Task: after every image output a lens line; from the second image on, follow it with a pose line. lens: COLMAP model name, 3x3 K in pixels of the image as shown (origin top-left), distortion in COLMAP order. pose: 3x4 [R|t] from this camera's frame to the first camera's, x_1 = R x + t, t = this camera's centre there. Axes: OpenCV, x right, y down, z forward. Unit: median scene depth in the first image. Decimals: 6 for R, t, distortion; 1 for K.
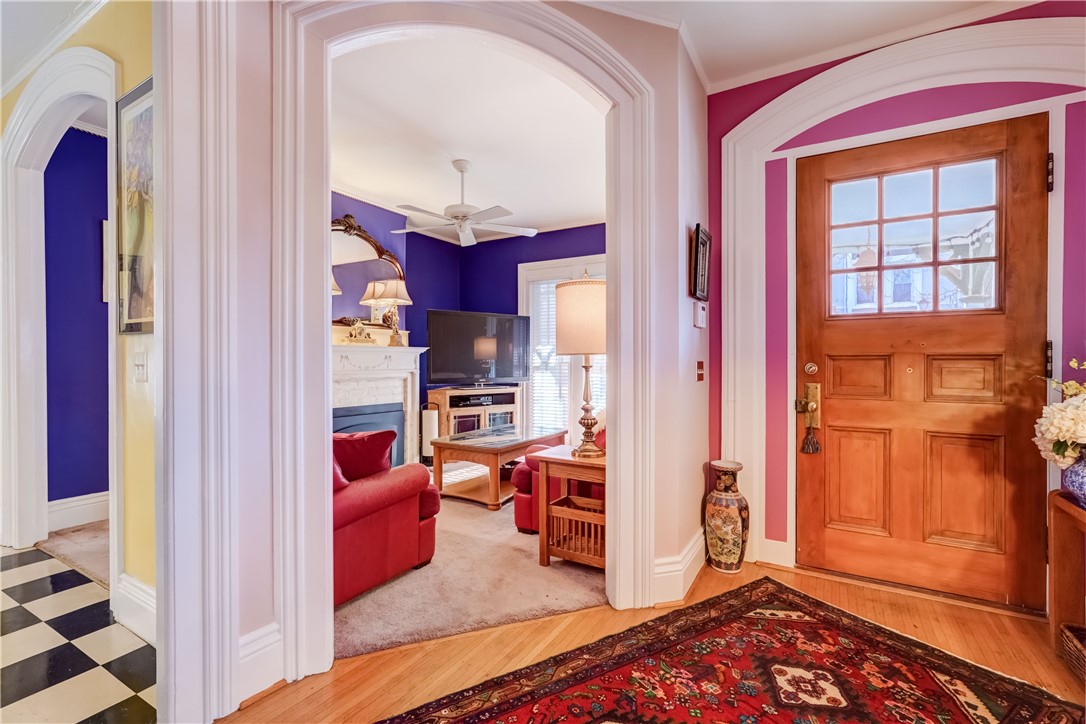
lens RADIAL K [[498.0, 0, 535.0], [0, 498.0, 361.0], [0, 0, 1]] dist [-0.012466, 0.004542]
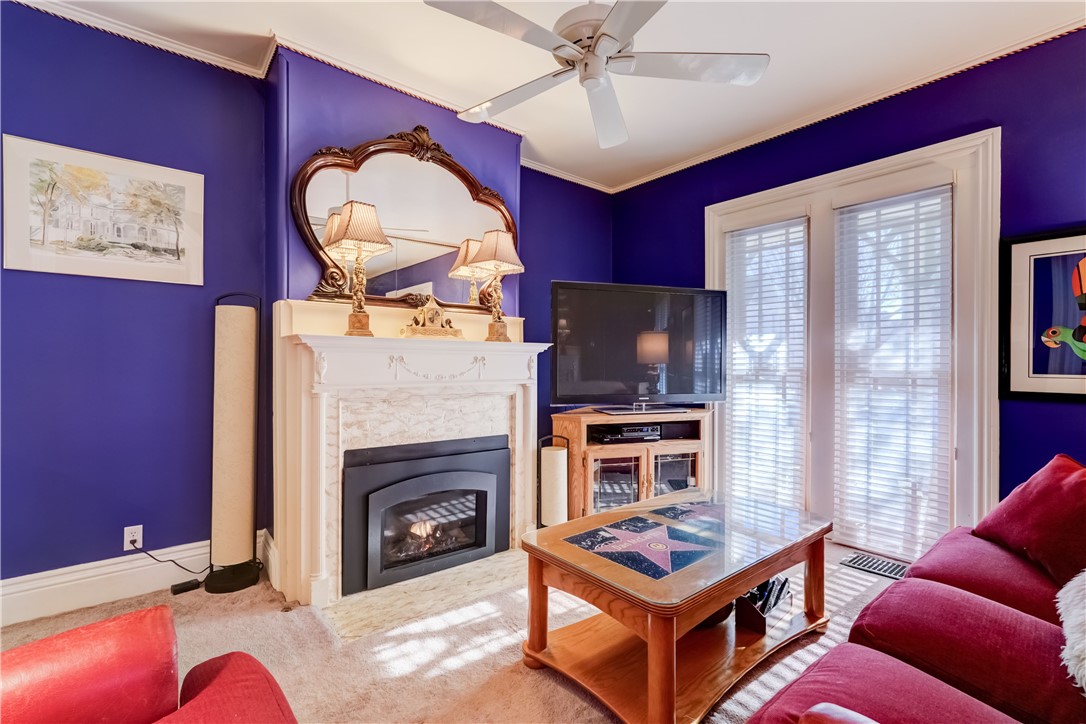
lens RADIAL K [[498.0, 0, 547.1], [0, 498.0, 362.2], [0, 0, 1]] dist [-0.012466, 0.004542]
pose [[0.949907, 0.000242, -0.312533, -0.047365], [-0.002236, 0.999979, -0.006022, -0.001335], [0.312525, 0.006420, 0.949888, 0.640527]]
